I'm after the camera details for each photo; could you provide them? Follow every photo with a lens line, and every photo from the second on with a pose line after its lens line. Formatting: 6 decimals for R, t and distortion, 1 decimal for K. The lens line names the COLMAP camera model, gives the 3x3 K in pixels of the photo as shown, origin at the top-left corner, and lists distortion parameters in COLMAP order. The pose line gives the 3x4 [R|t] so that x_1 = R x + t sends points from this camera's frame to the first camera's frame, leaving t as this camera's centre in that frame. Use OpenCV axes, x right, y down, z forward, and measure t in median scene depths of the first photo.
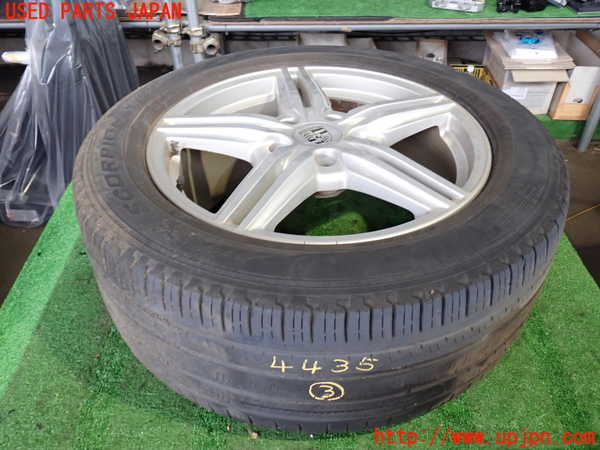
lens RADIAL K [[533.3, 0, 300.0], [0, 533.3, 225.0], [0, 0, 1]] dist [-0.001017, -0.008985]
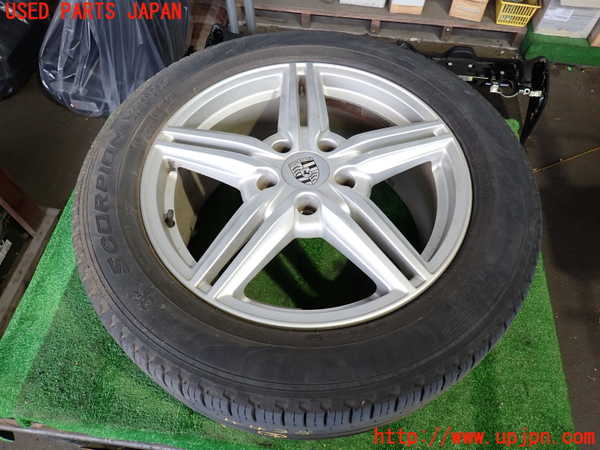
lens RADIAL K [[444.5, 0, 300.0], [0, 444.5, 225.0], [0, 0, 1]] dist [-0.002262, -0.001874]
pose [[0.990644, 0.118720, -0.067308, 0.091738], [-0.089703, 0.938132, 0.334458, -0.353598], [0.102850, -0.325291, 0.940004, 0.158016]]
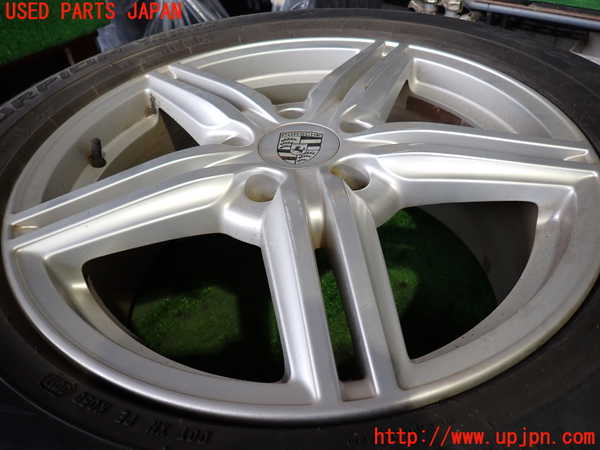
lens RADIAL K [[444.5, 0, 300.0], [0, 444.5, 225.0], [0, 0, 1]] dist [-0.002262, -0.001874]
pose [[0.784638, 0.395813, -0.477154, 0.310945], [-0.347314, 0.918188, 0.190535, -0.181630], [0.513533, 0.016221, 0.857916, 0.561421]]
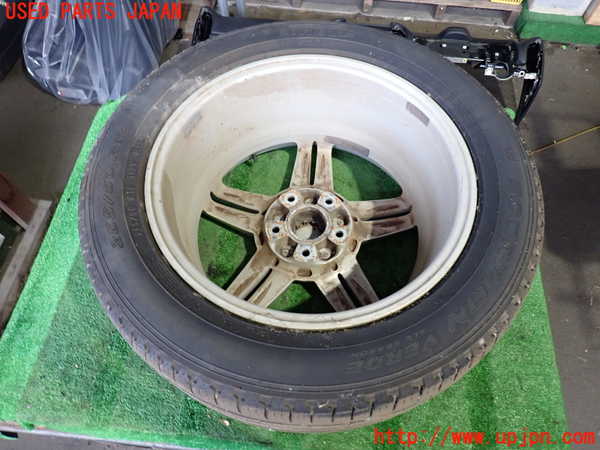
lens RADIAL K [[444.5, 0, 300.0], [0, 444.5, 225.0], [0, 0, 1]] dist [-0.002262, -0.001874]
pose [[0.993429, 0.104170, -0.047415, 0.080034], [-0.078367, 0.921023, 0.381543, -0.400070], [0.083415, -0.375320, 0.923134, 0.177506]]
